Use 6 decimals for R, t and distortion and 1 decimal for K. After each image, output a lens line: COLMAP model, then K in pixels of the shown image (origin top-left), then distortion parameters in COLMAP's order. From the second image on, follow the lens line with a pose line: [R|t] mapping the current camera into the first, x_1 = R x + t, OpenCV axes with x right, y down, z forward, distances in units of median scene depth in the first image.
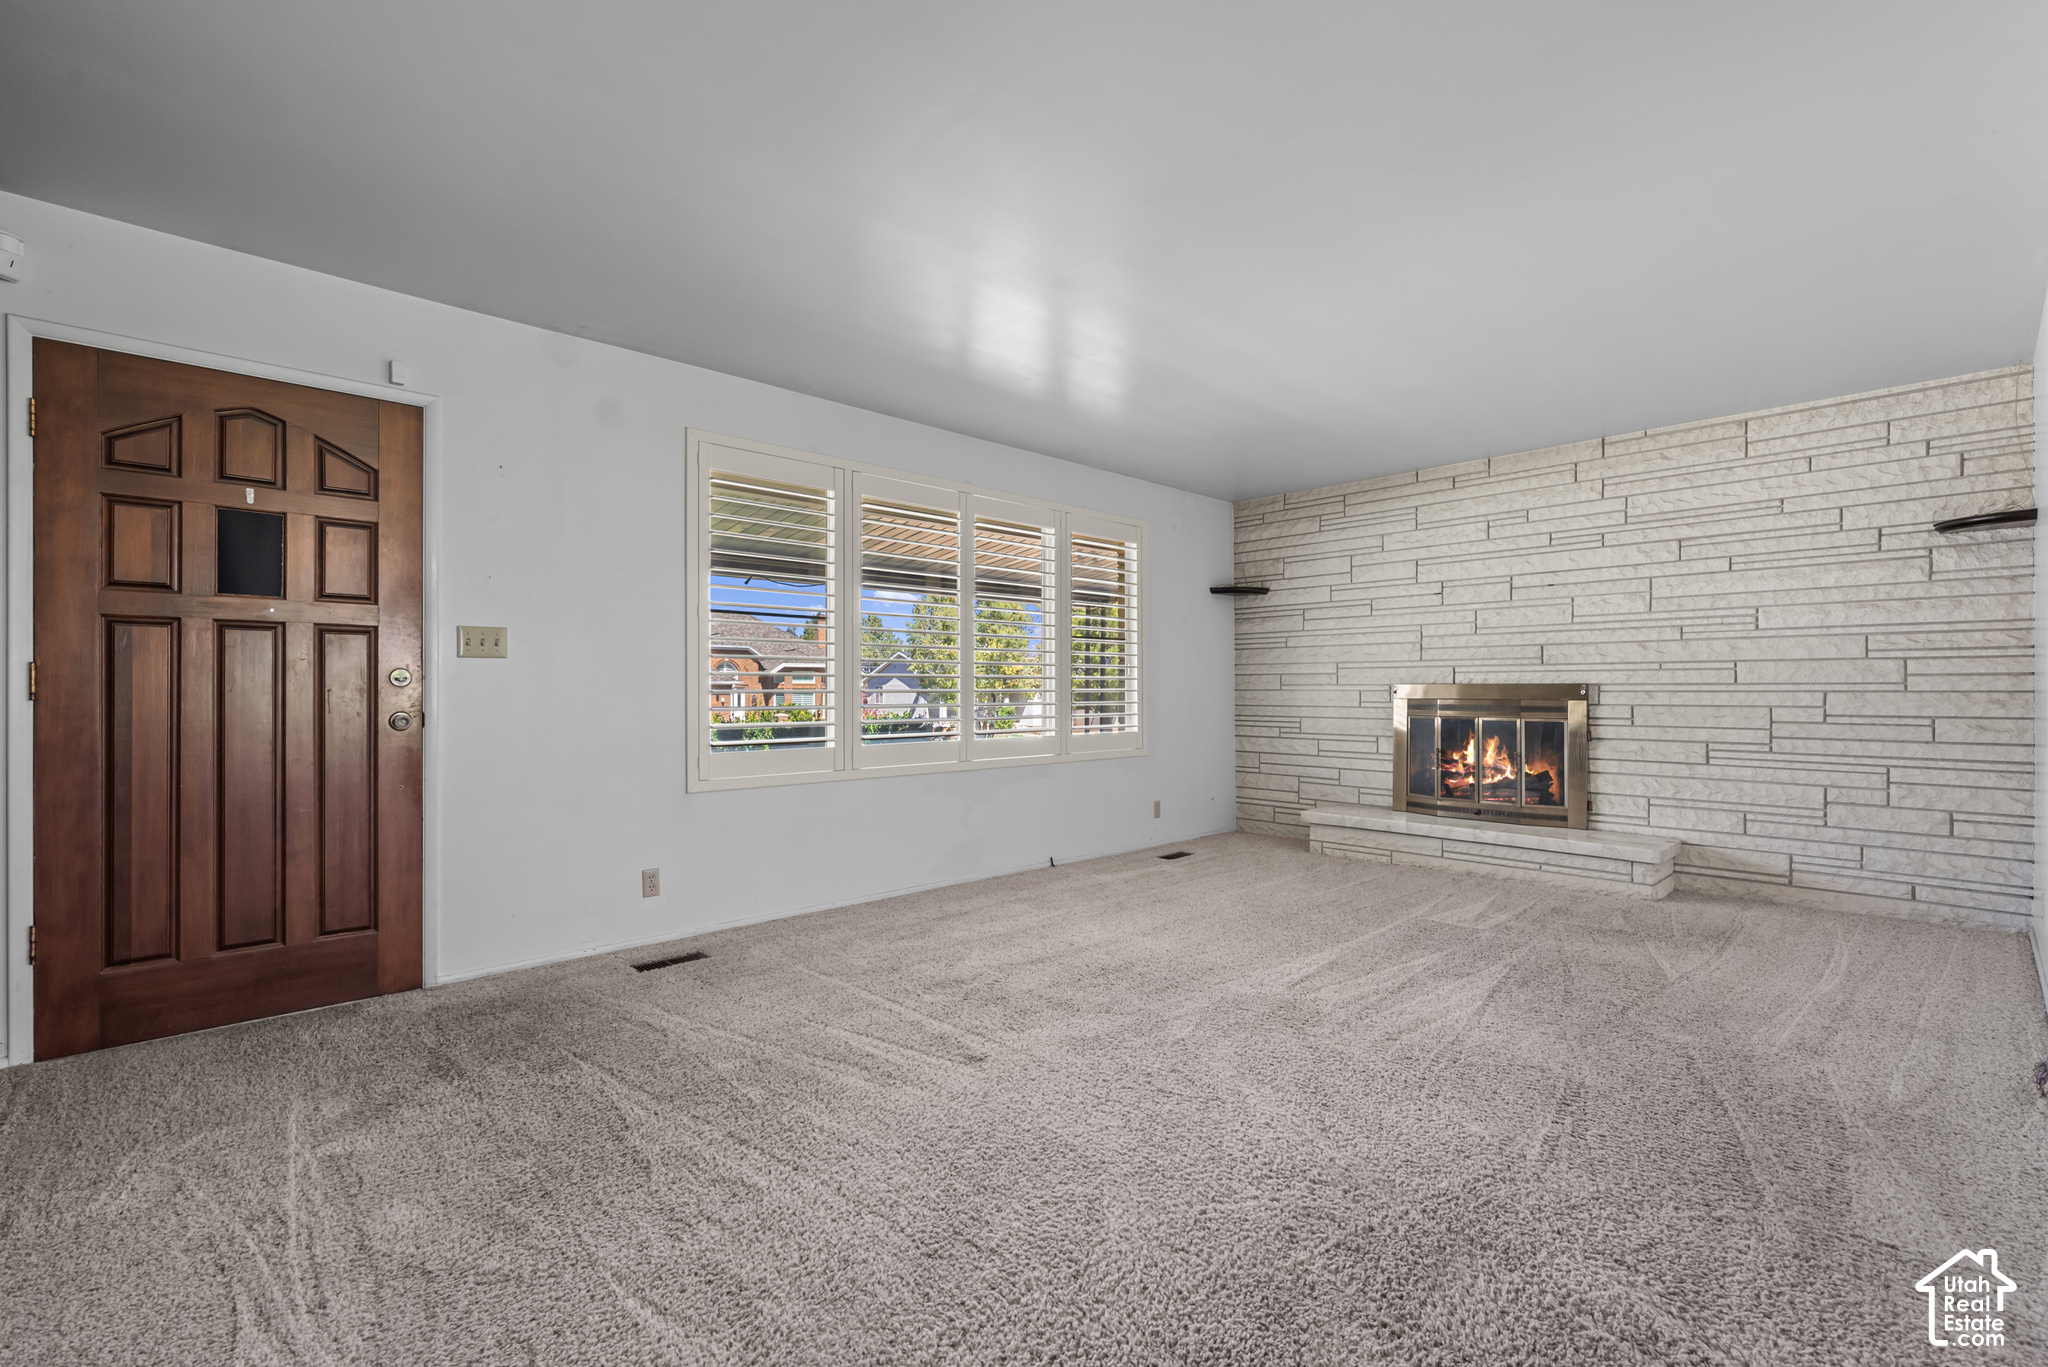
lens RADIAL K [[879.2, 0, 986.4], [0, 879.2, 688.9], [0, 0, 1]] dist [0.001494, -0.000634]
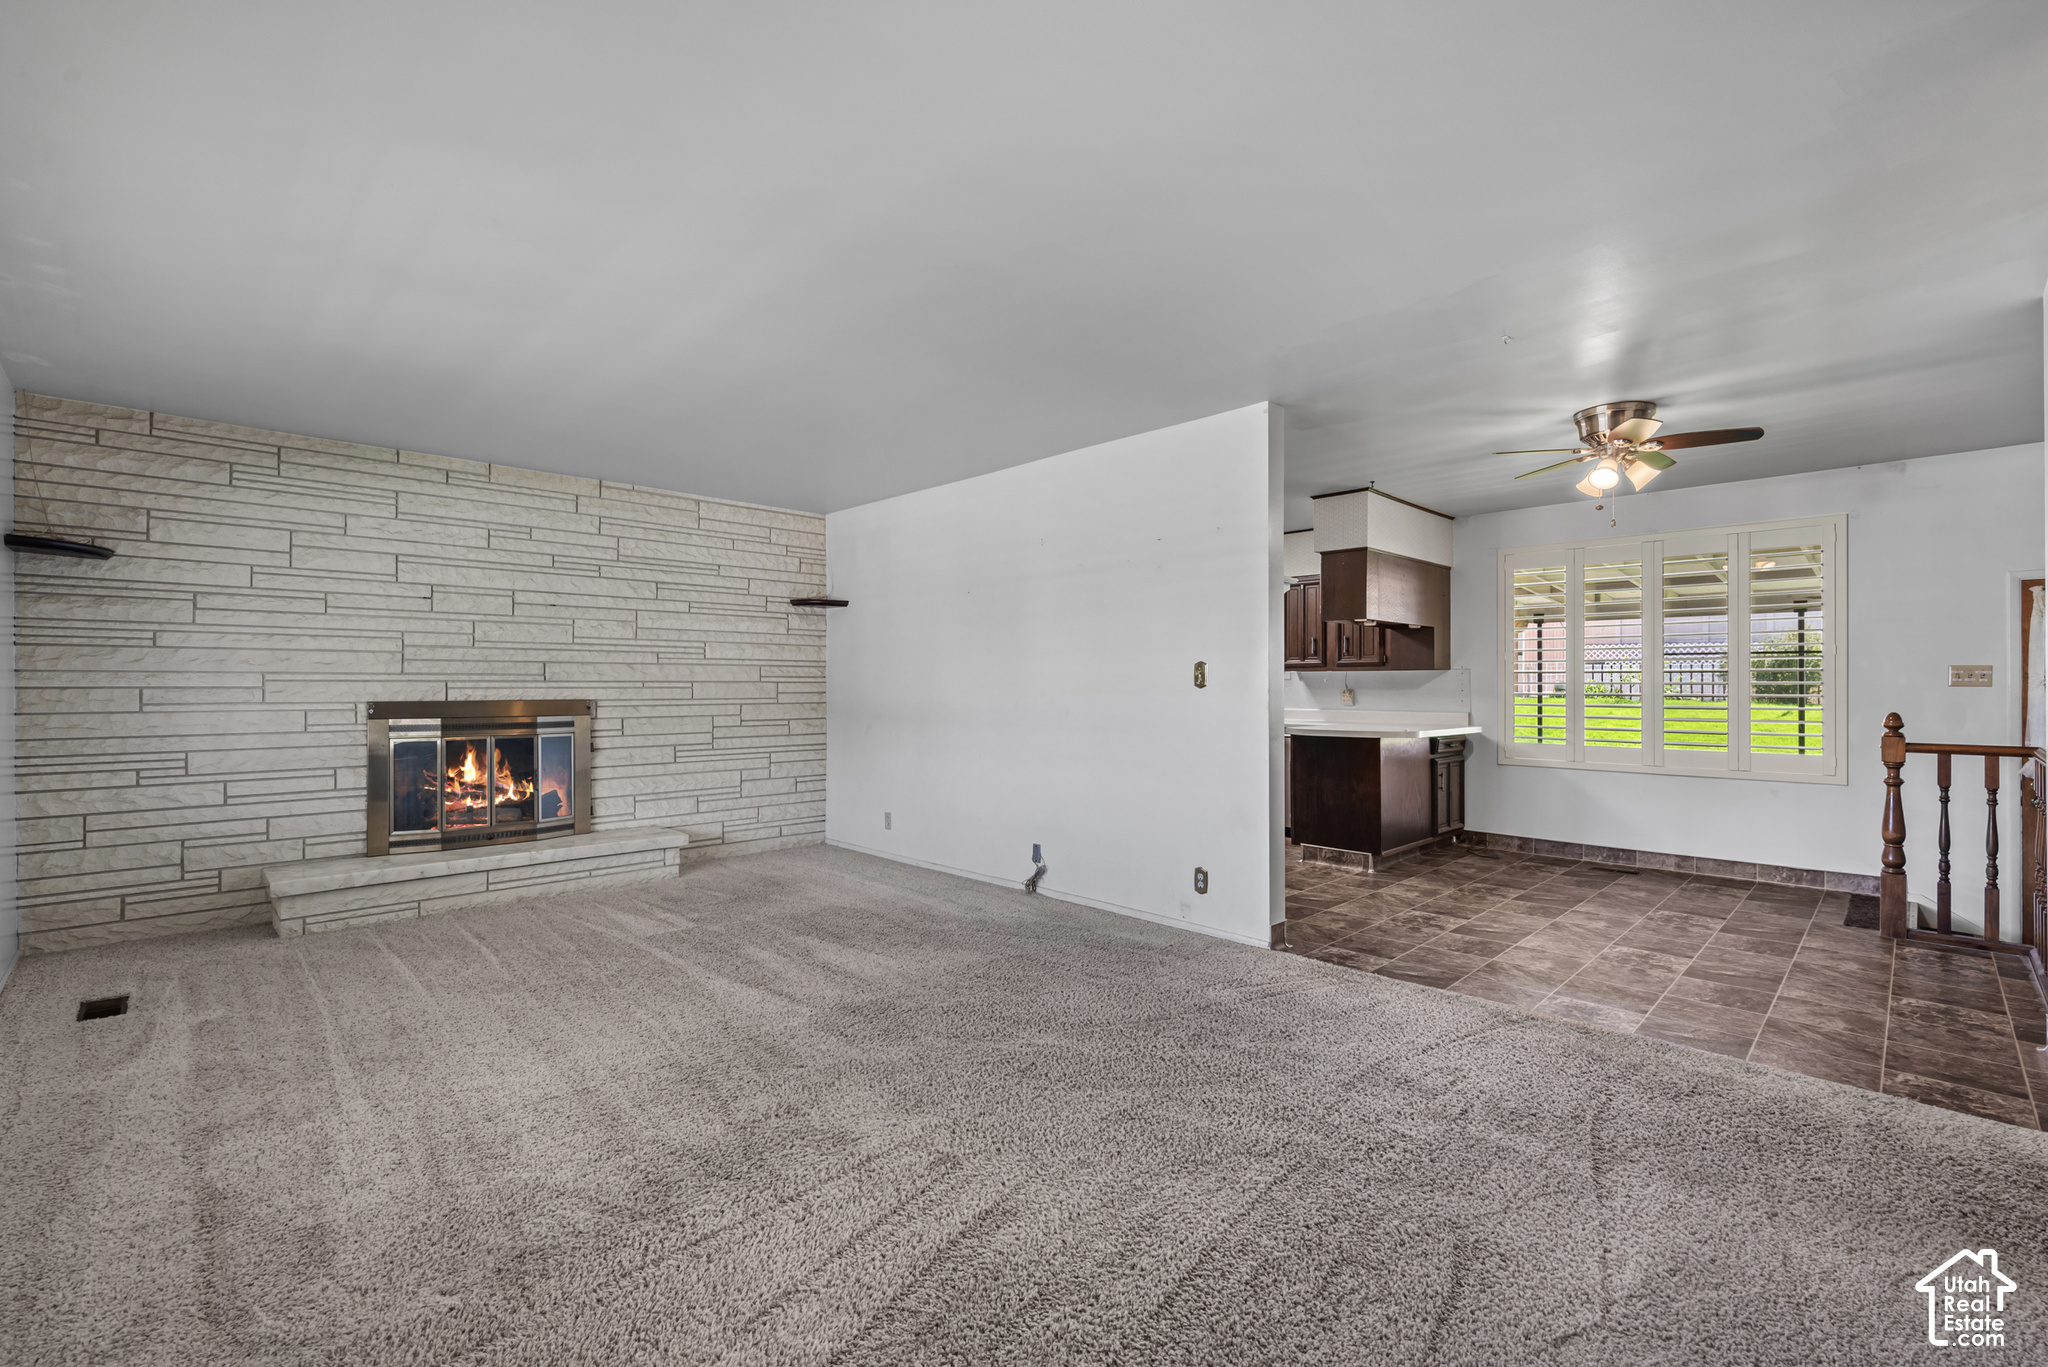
lens RADIAL K [[879.2, 0, 1056.0], [0, 879.2, 684.6], [0, 0, 1]] dist [0.001494, -0.000634]
pose [[-0.032675, 0.003889, 0.999458, -0.444587], [0.002875, 0.999989, -0.003797, -0.019593], [-0.999462, 0.002750, -0.032686, 0.467283]]
